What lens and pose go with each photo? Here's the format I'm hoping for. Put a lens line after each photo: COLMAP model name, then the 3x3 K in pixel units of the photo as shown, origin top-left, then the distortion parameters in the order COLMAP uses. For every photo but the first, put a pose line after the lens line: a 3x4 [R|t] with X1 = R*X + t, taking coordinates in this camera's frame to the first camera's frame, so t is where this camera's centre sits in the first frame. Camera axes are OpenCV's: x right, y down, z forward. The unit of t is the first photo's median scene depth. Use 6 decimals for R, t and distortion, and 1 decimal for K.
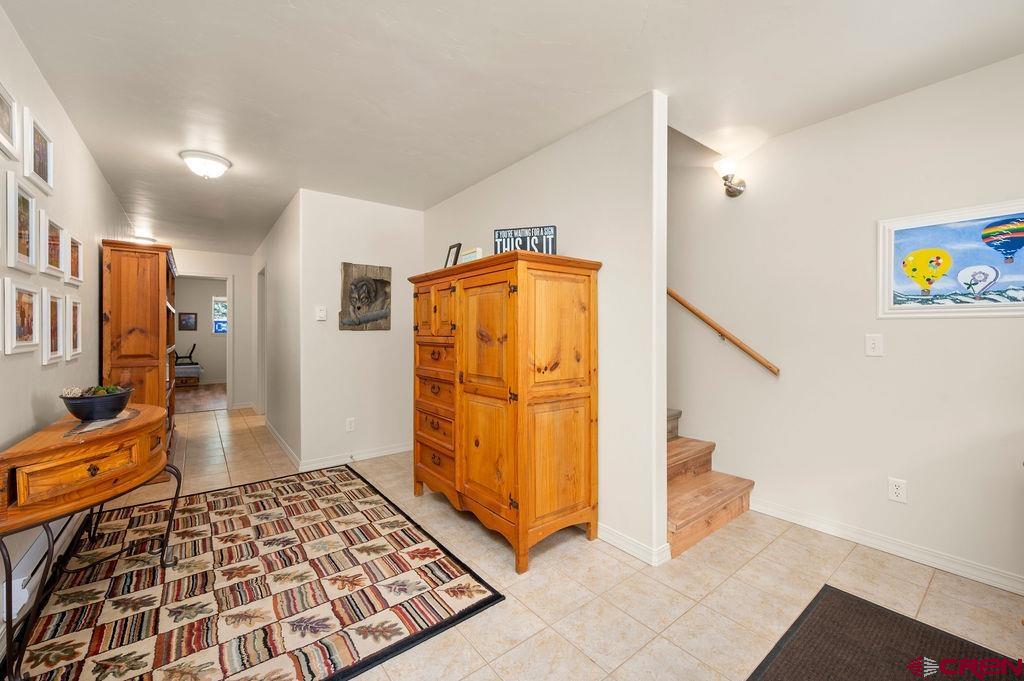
lens RADIAL K [[405.1, 0, 512.9], [0, 405.1, 333.5], [0, 0, 1]] dist [-0.000679, 0.000235]
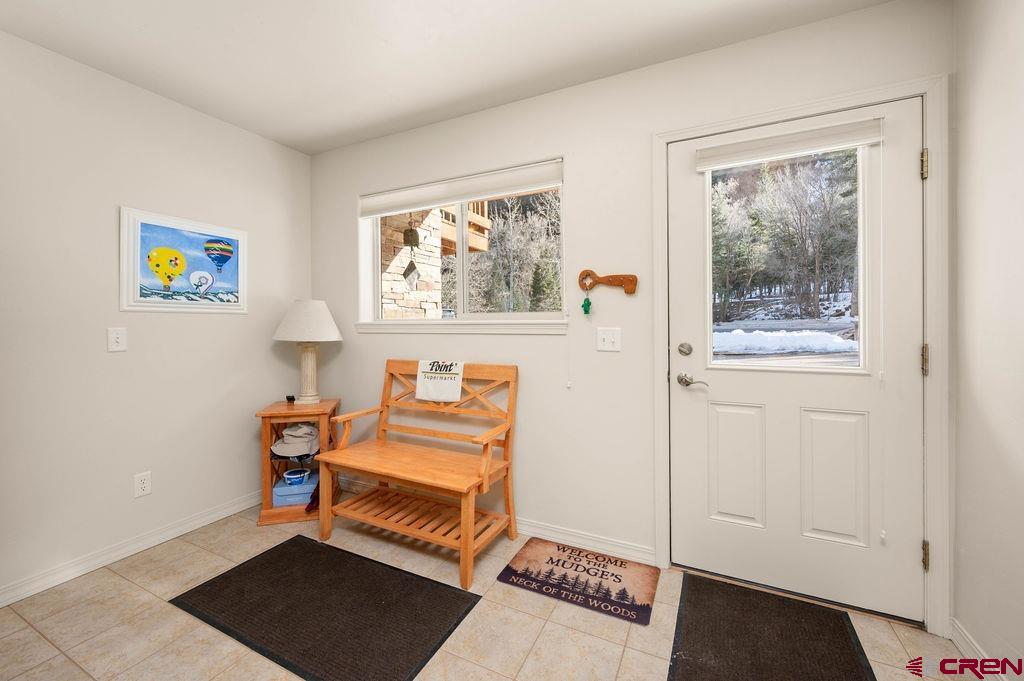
lens RADIAL K [[405.1, 0, 507.6], [0, 405.1, 324.3], [0, 0, 1]] dist [-0.000679, 0.000235]
pose [[-0.420260, 0.000664, 0.907404, -0.355850], [0.010913, 0.999931, 0.004323, 0.000184], [-0.907338, 0.011719, -0.420238, 0.648483]]
